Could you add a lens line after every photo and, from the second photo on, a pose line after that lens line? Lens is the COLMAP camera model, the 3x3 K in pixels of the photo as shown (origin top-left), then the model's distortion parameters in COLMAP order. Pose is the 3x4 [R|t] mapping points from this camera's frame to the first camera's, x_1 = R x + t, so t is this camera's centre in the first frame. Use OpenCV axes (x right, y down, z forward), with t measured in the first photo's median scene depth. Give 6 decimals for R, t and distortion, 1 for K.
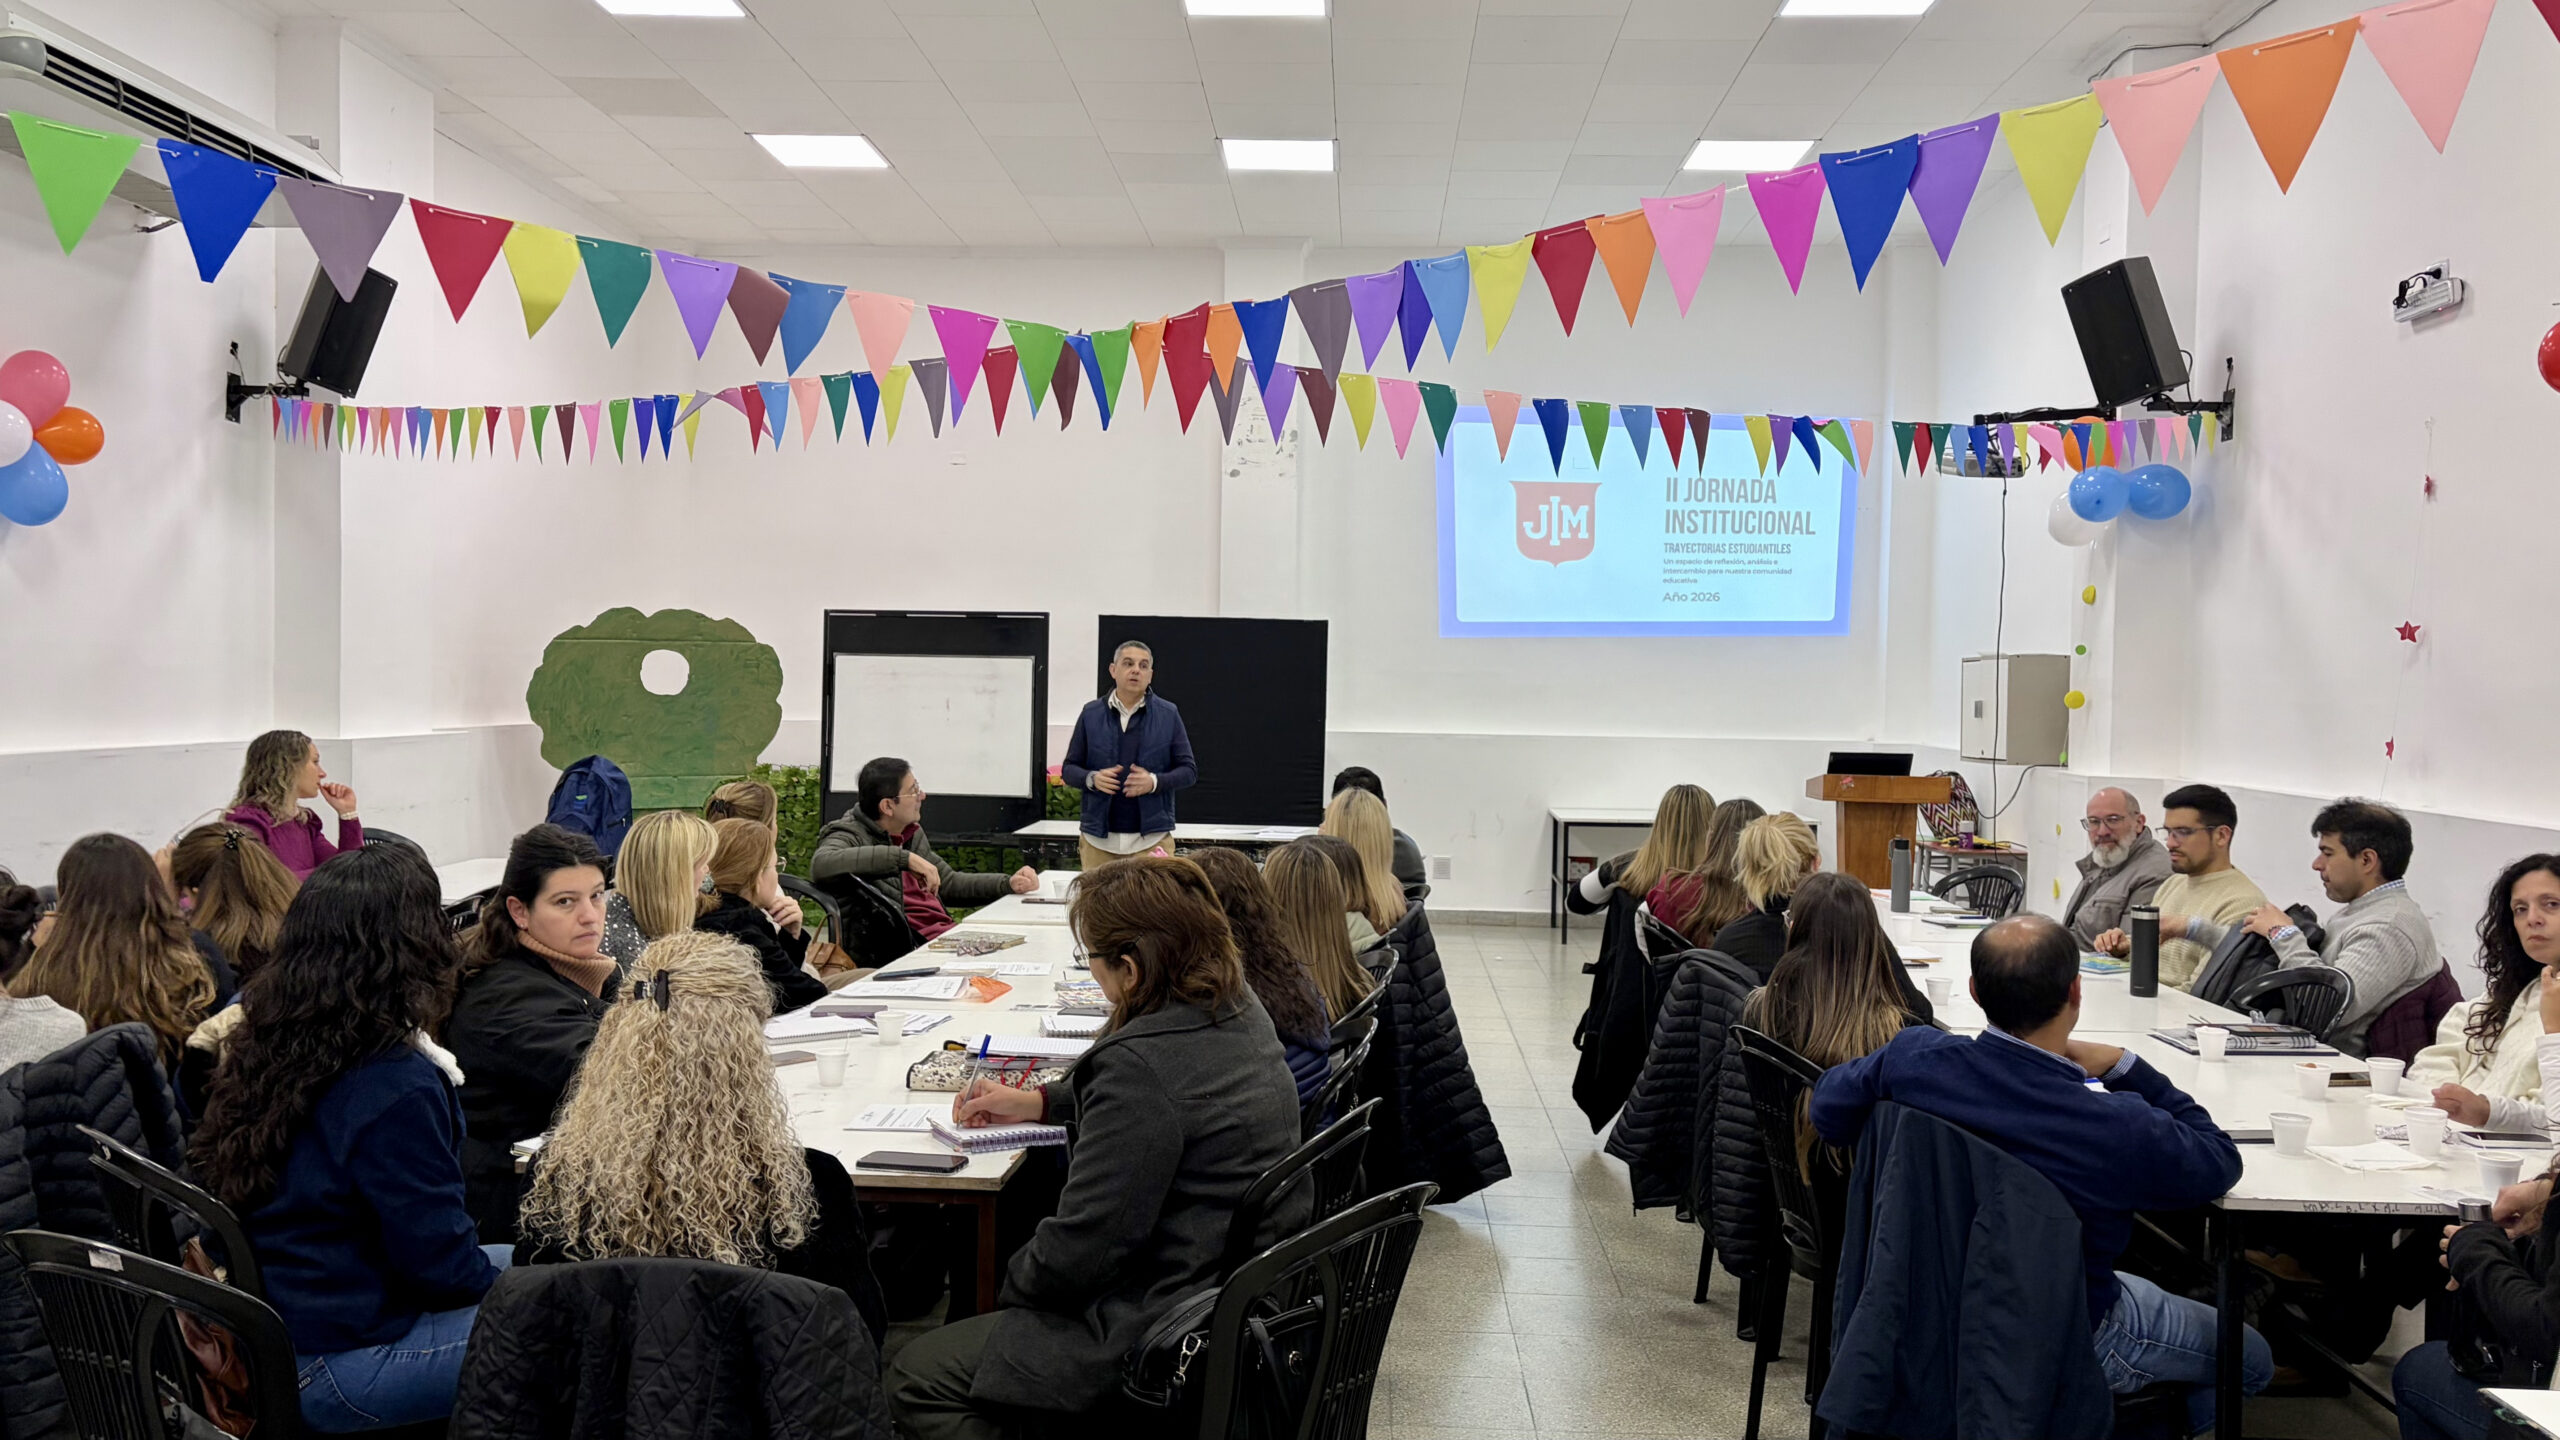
lens RADIAL K [[2045.9, 0, 1277.7], [0, 2045.9, 722.8], [0, 0, 1]] dist [0.065507, 0.002662]
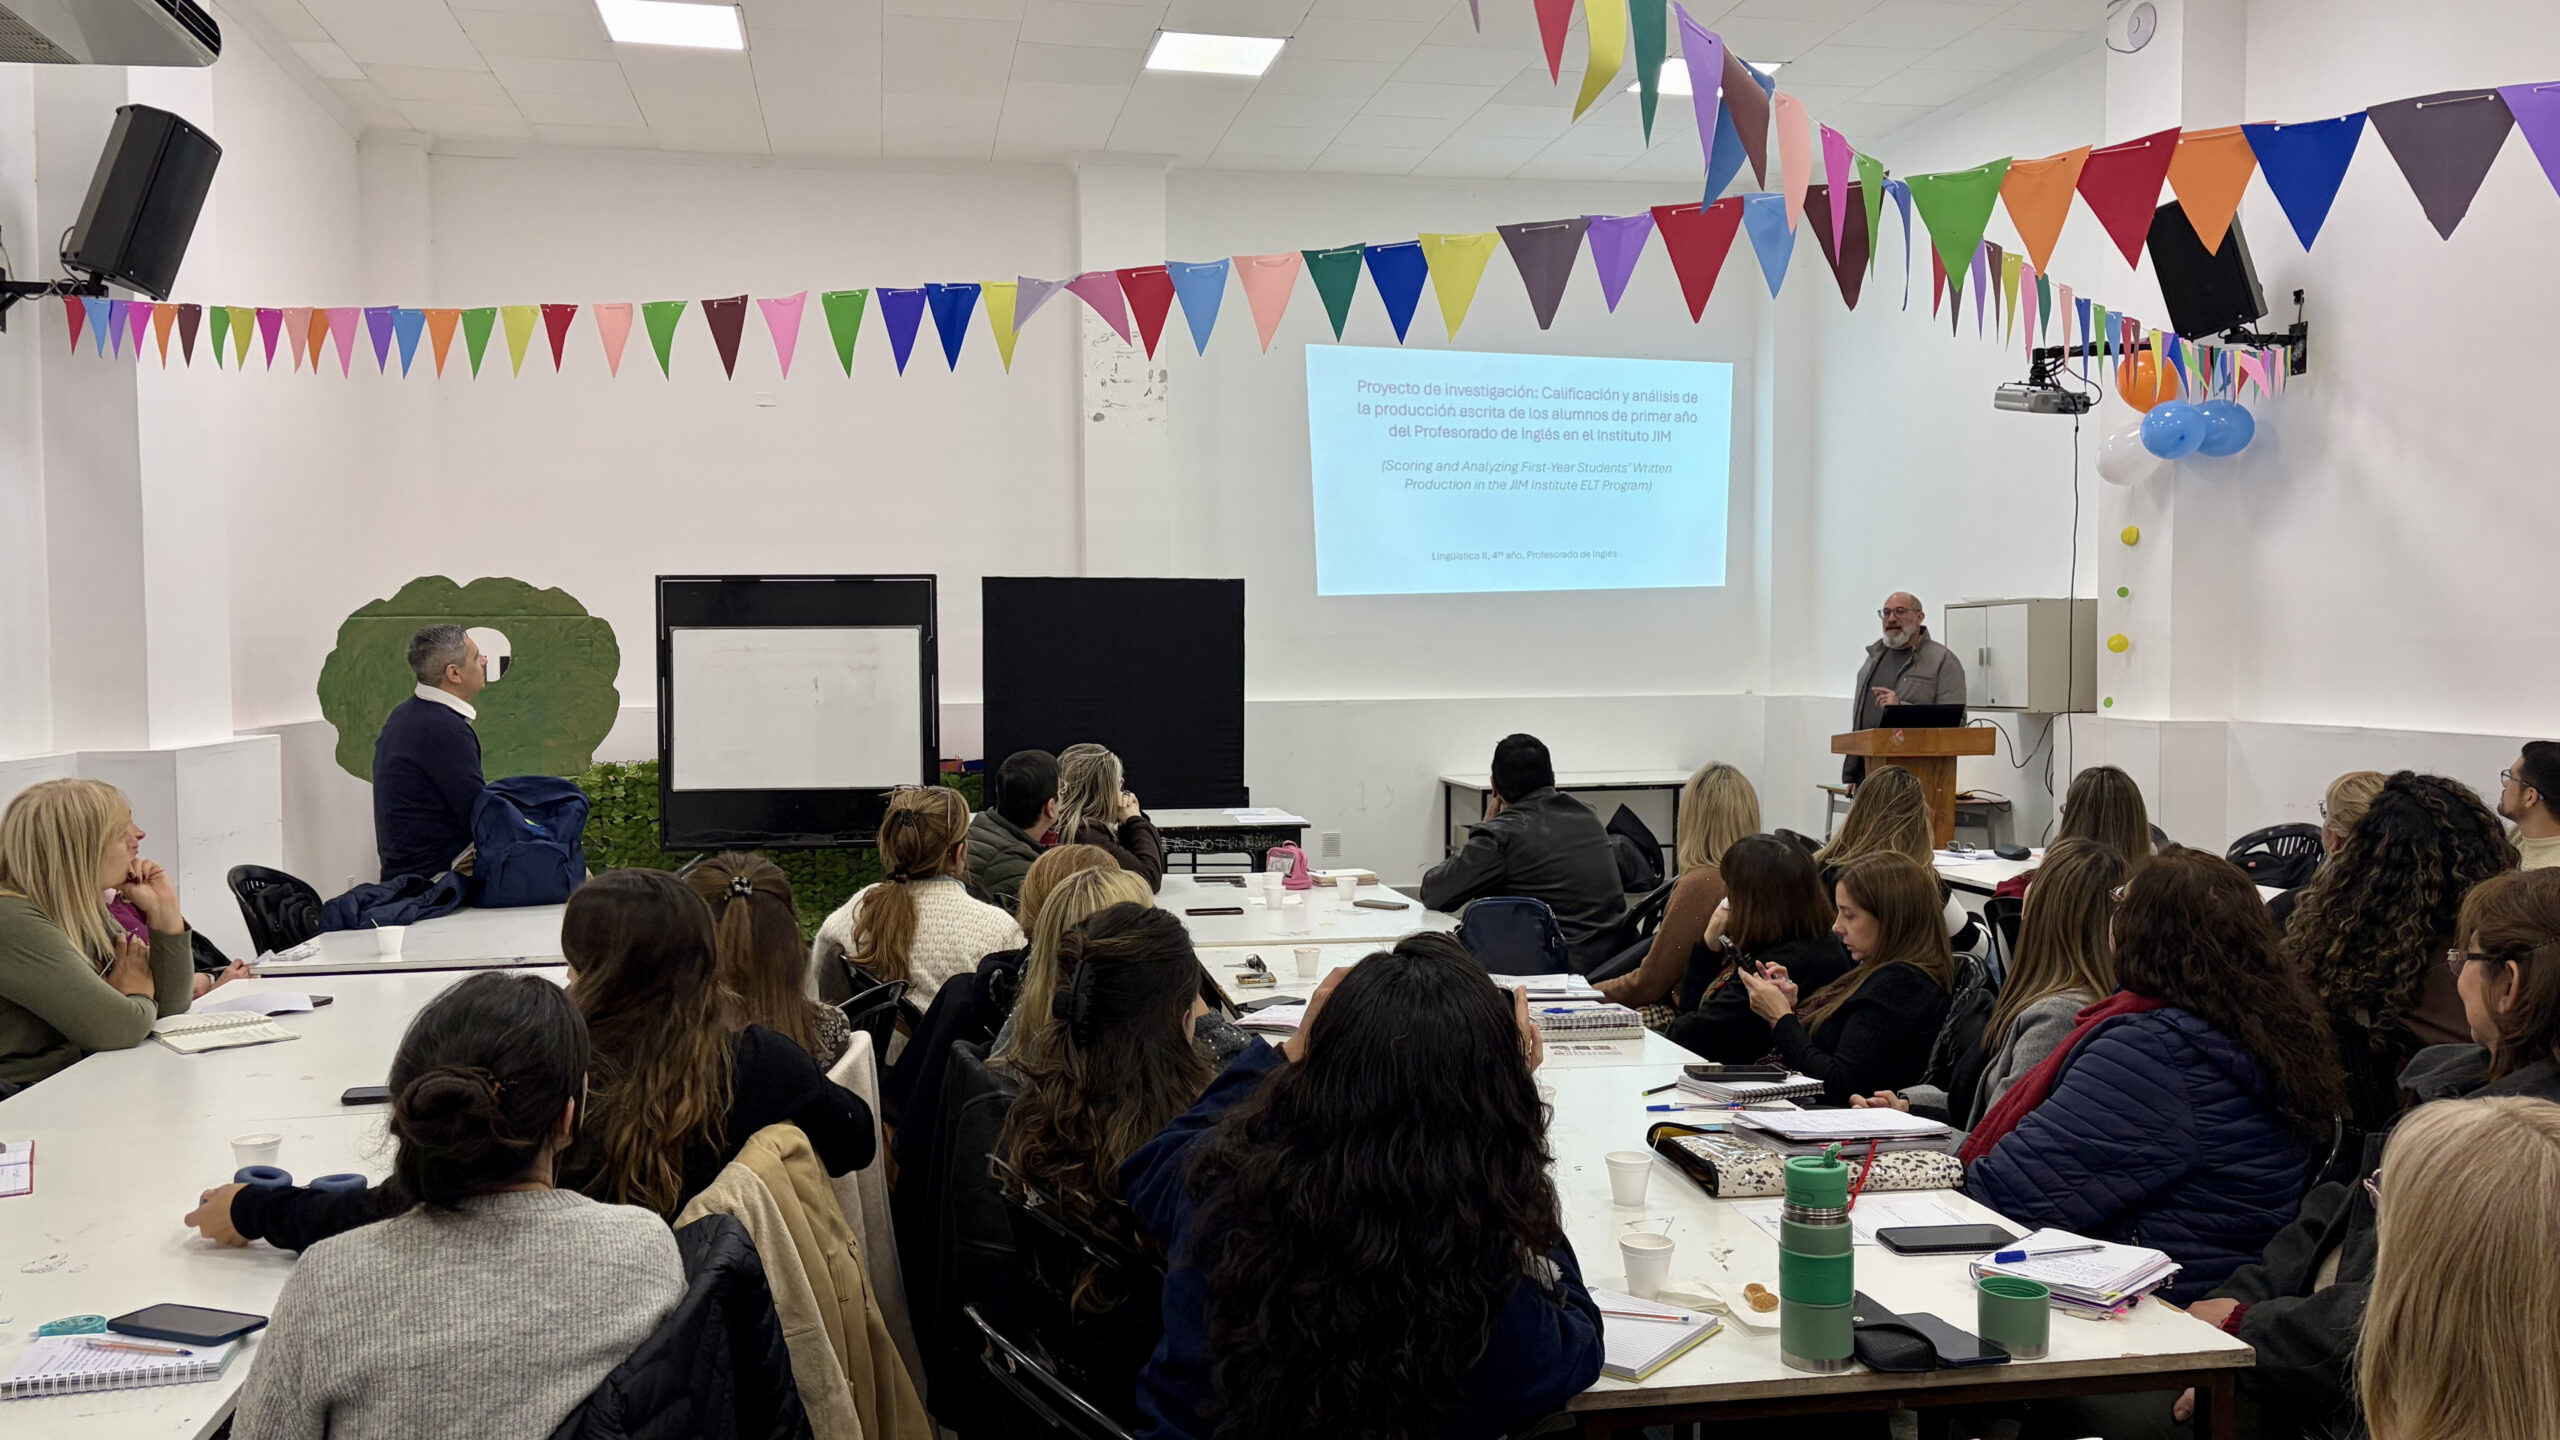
lens RADIAL K [[2045.9, 0, 1280.1], [0, 2045.9, 716.5], [0, 0, 1]] dist [0.065507, 0.002662]
pose [[0.967852, -0.033942, 0.249221, -0.235610], [0.030252, 0.999369, 0.018621, -0.006702], [-0.249696, -0.010483, 0.968268, 0.150489]]
